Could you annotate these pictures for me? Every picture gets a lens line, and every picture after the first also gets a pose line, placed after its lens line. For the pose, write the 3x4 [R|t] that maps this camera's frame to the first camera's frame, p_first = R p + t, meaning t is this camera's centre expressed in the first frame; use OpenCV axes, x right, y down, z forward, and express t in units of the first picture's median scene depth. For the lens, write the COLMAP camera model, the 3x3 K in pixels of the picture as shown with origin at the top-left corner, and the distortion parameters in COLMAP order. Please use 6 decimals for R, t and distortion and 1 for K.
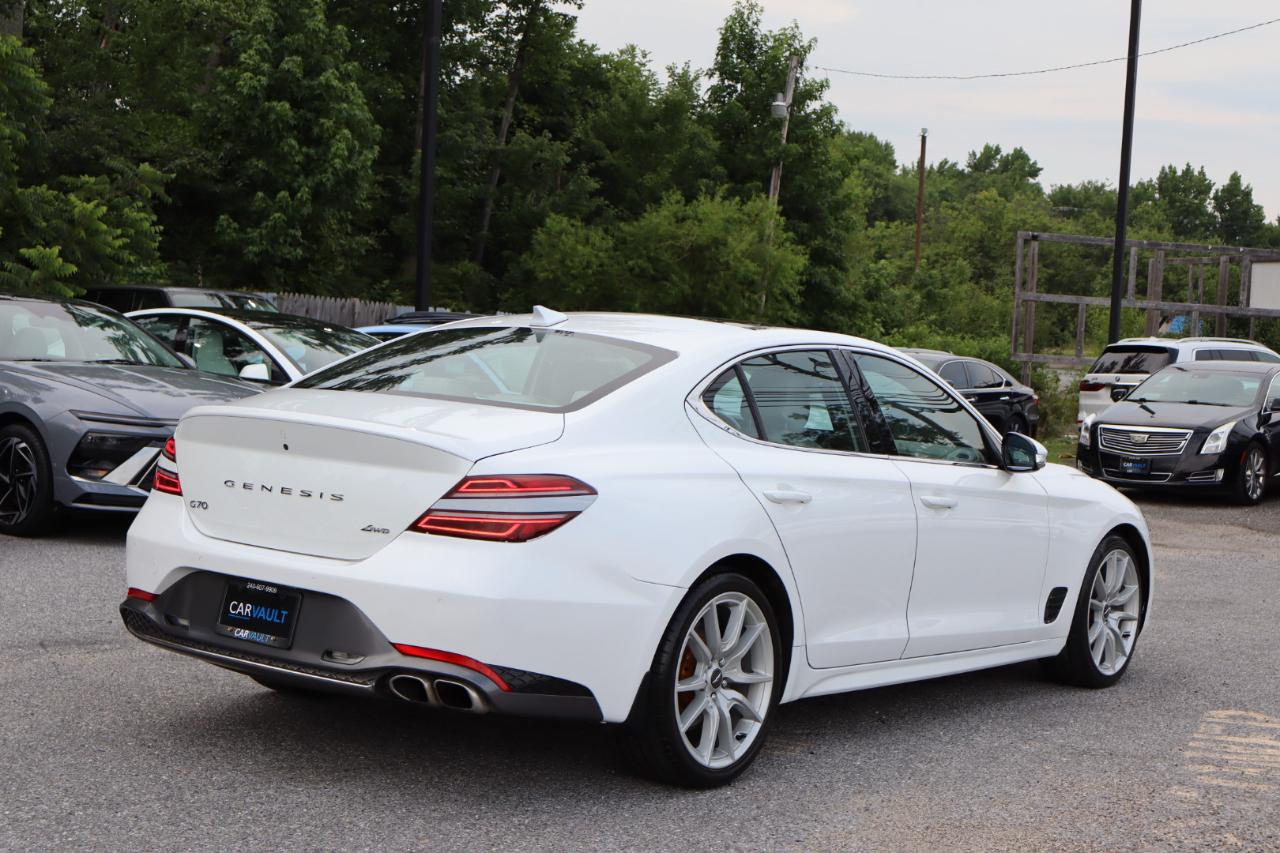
lens RADIAL K [[1827.6, 0, 640.0], [0, 1827.6, 426.5], [0, 0, 1]] dist [0.012627, 0.042280]
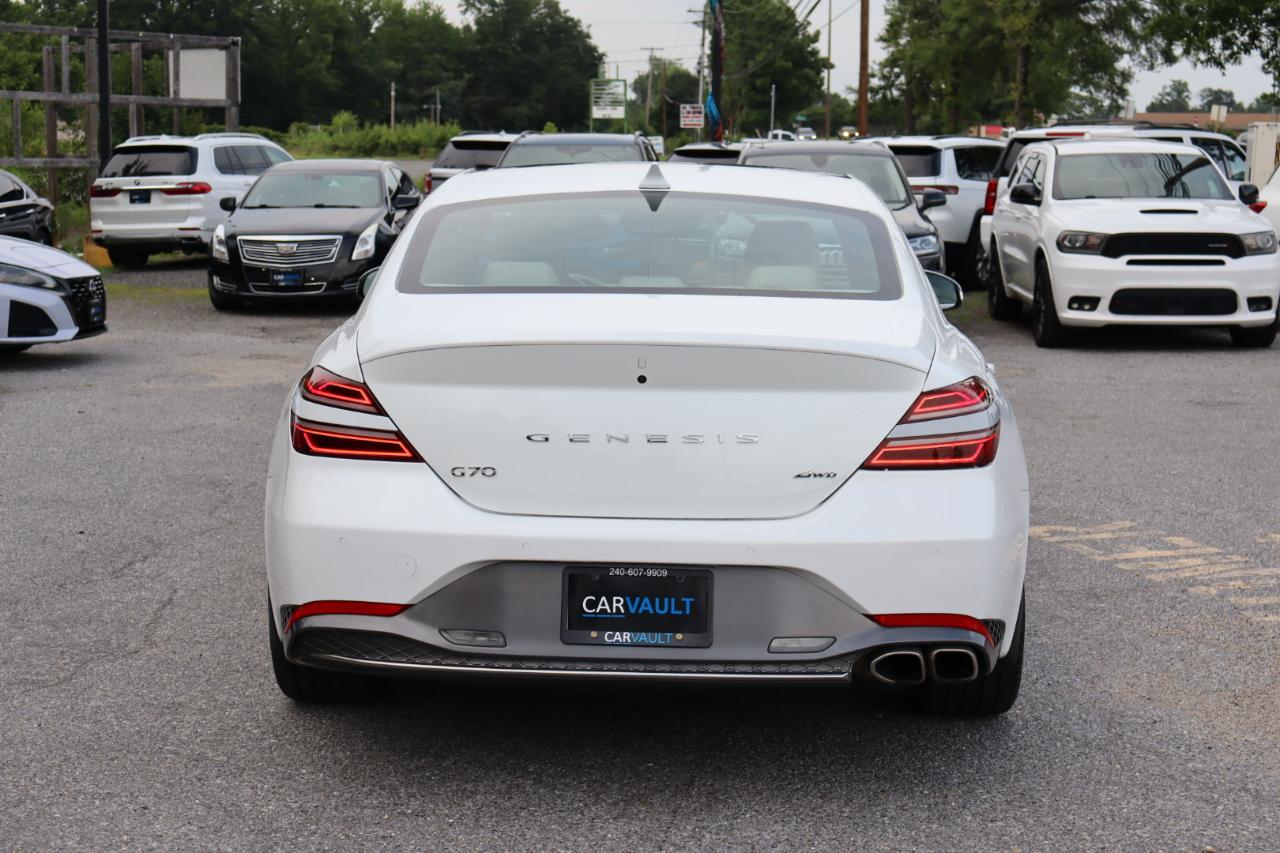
lens RADIAL K [[1932.2, 0, 640.0], [0, 1932.2, 426.5], [0, 0, 1]] dist [-0.010826, -0.171198]
pose [[0.818284, -0.123521, 0.561385, -0.626768], [0.063578, 0.990095, 0.125177, -0.066614], [-0.571287, -0.066739, 0.818033, 0.359436]]
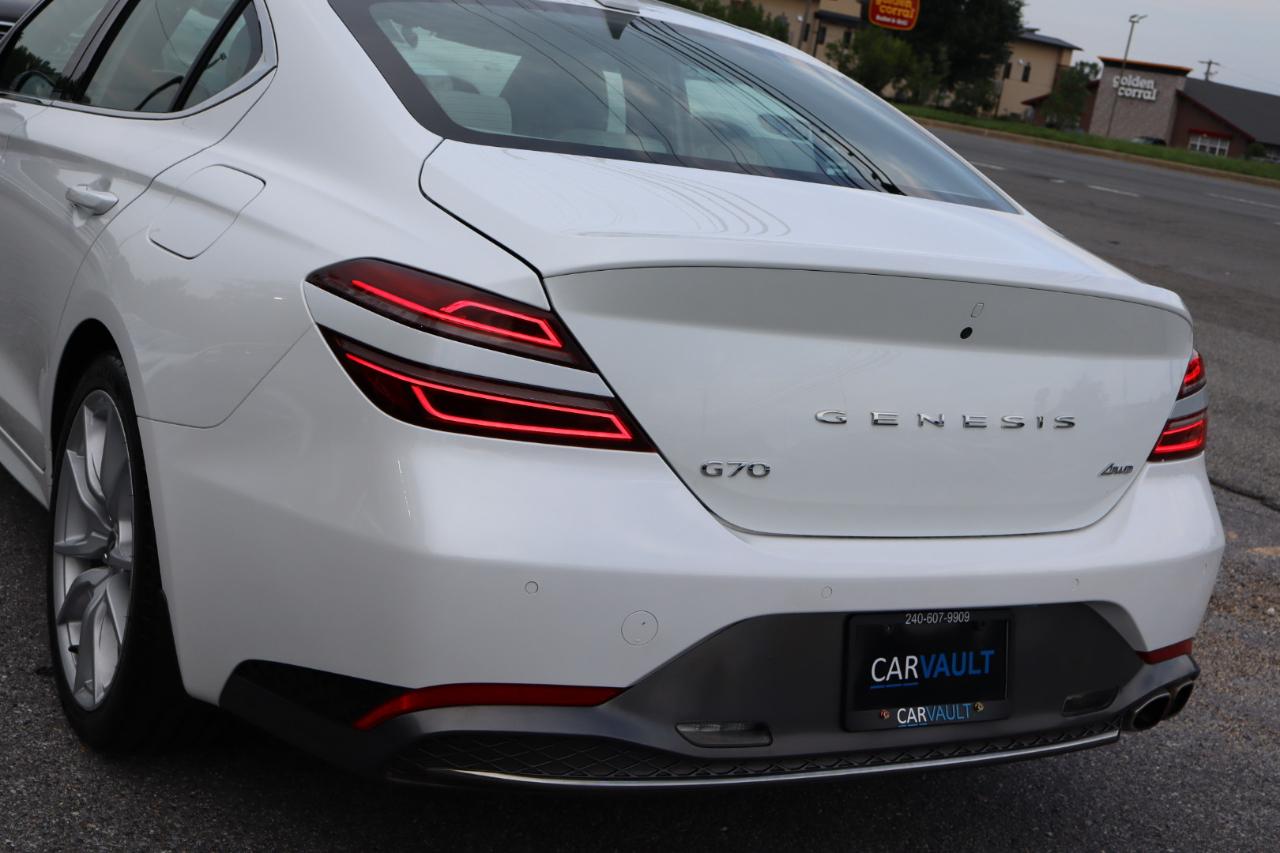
lens RADIAL K [[1596.5, 0, 640.0], [0, 1596.5, 426.5], [0, 0, 1]] dist [0.002102, 0.008095]
pose [[0.399508, -0.193452, 0.896085, -0.610877], [-0.093735, 0.963737, 0.249848, -0.062873], [-0.911925, -0.183811, 0.366888, 0.908972]]
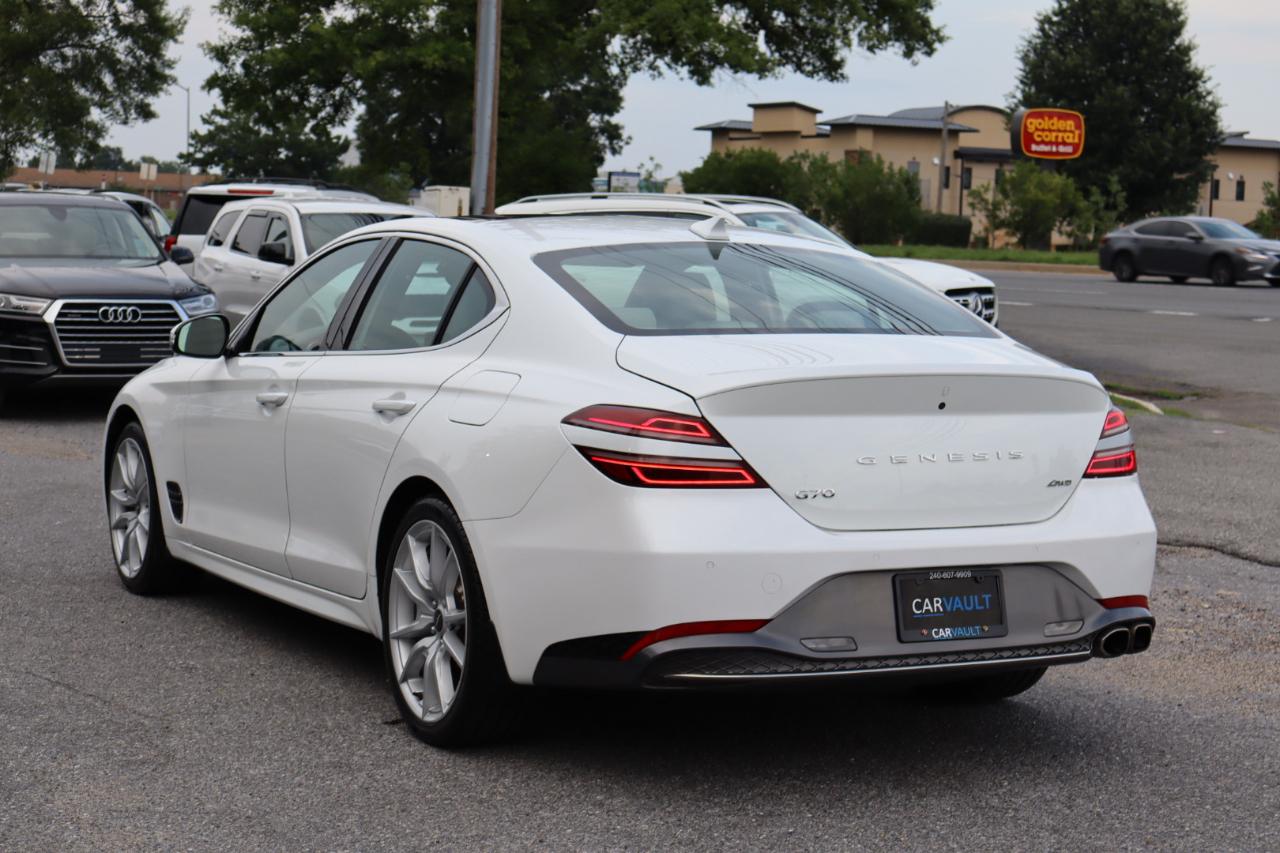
lens RADIAL K [[2037.9, 0, 640.0], [0, 2037.9, 426.5], [0, 0, 1]] dist [0.020436, 0.113888]
pose [[0.440797, -0.121849, 0.889298, -1.079351], [0.040225, 0.992430, 0.116041, -0.092902], [-0.896705, -0.015378, 0.442361, 0.702339]]
